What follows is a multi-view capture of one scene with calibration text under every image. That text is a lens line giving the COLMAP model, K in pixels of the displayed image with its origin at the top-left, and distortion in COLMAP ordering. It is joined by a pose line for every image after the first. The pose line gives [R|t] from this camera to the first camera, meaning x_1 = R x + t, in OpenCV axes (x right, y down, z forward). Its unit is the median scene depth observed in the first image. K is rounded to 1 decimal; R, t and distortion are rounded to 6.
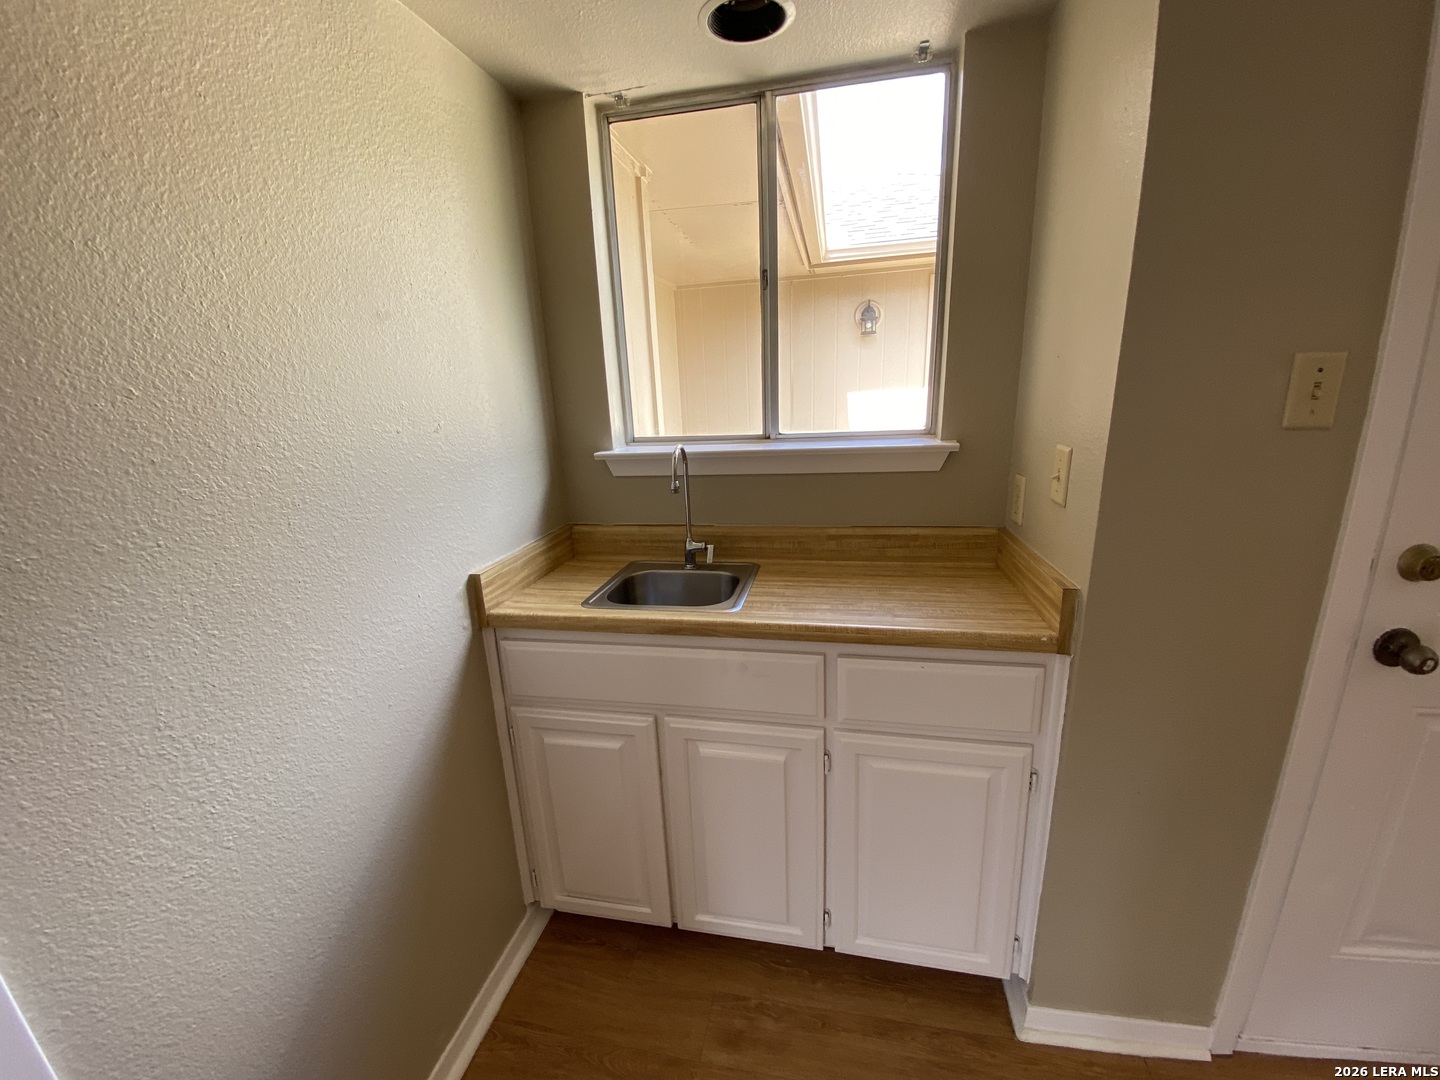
lens RADIAL K [[583.0, 0, 724.4], [0, 583.0, 540.4], [0, 0, 1]] dist [0.011956, -0.007636]
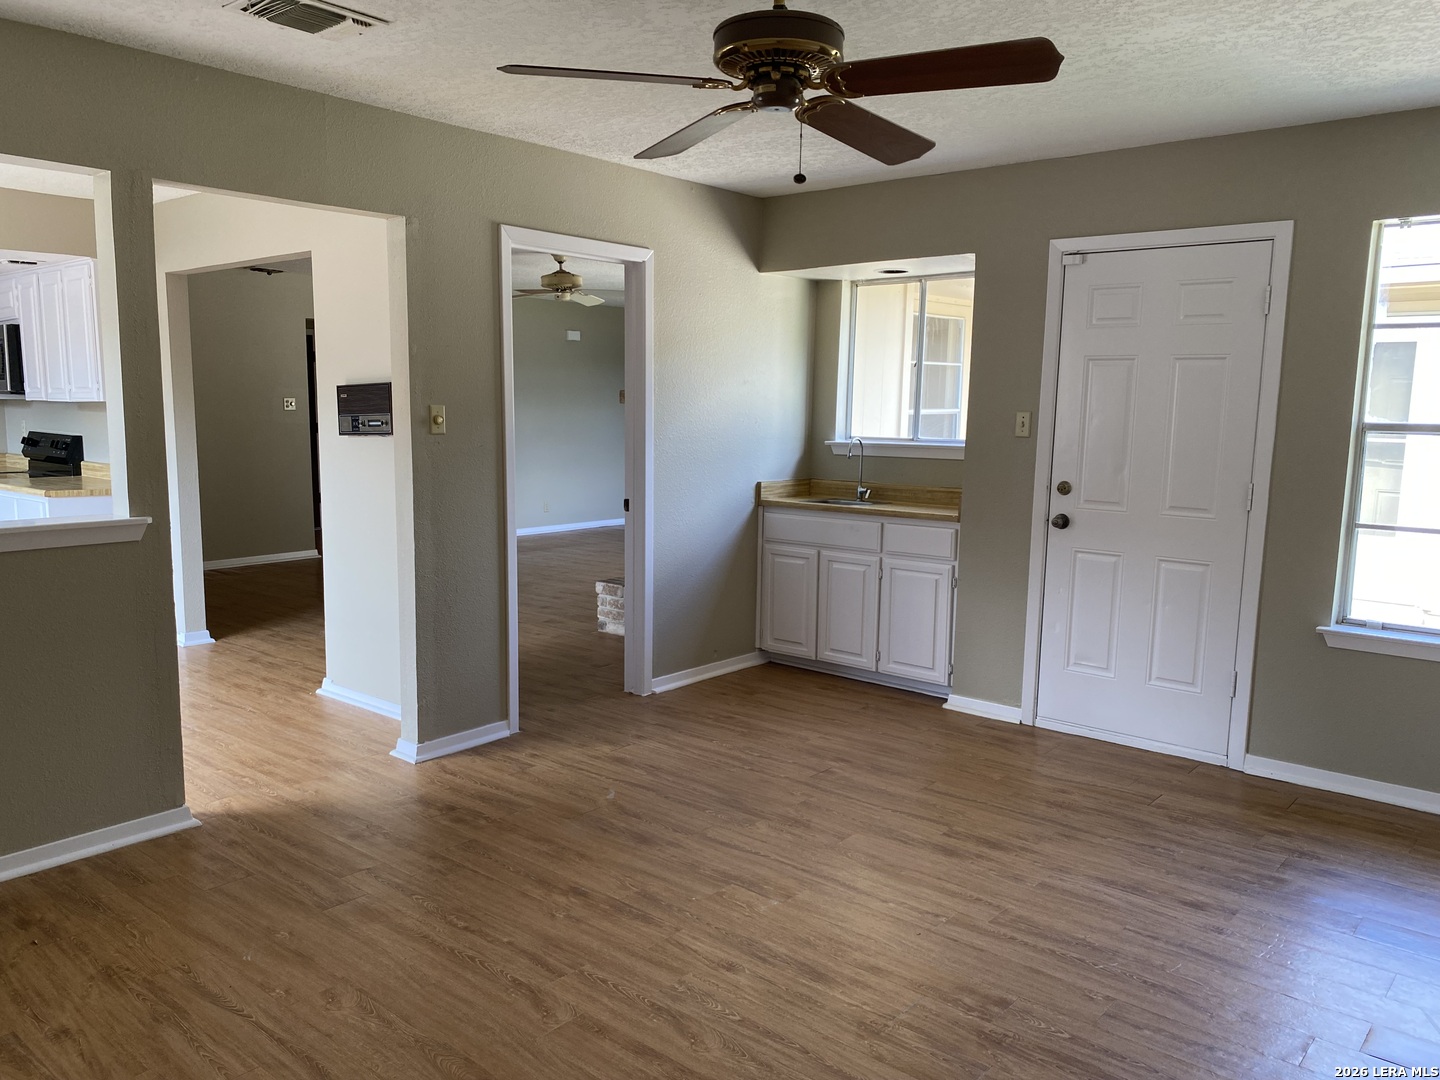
lens RADIAL K [[1087.2, 0, 718.9], [0, 1087.2, 543.4], [0, 0, 1]] dist [0.020159, -0.013667]
pose [[0.869462, 0.115459, -0.480317, 1.545115], [-0.174442, 0.981424, -0.079855, 0.664471], [0.462175, 0.153218, 0.873452, -2.839223]]
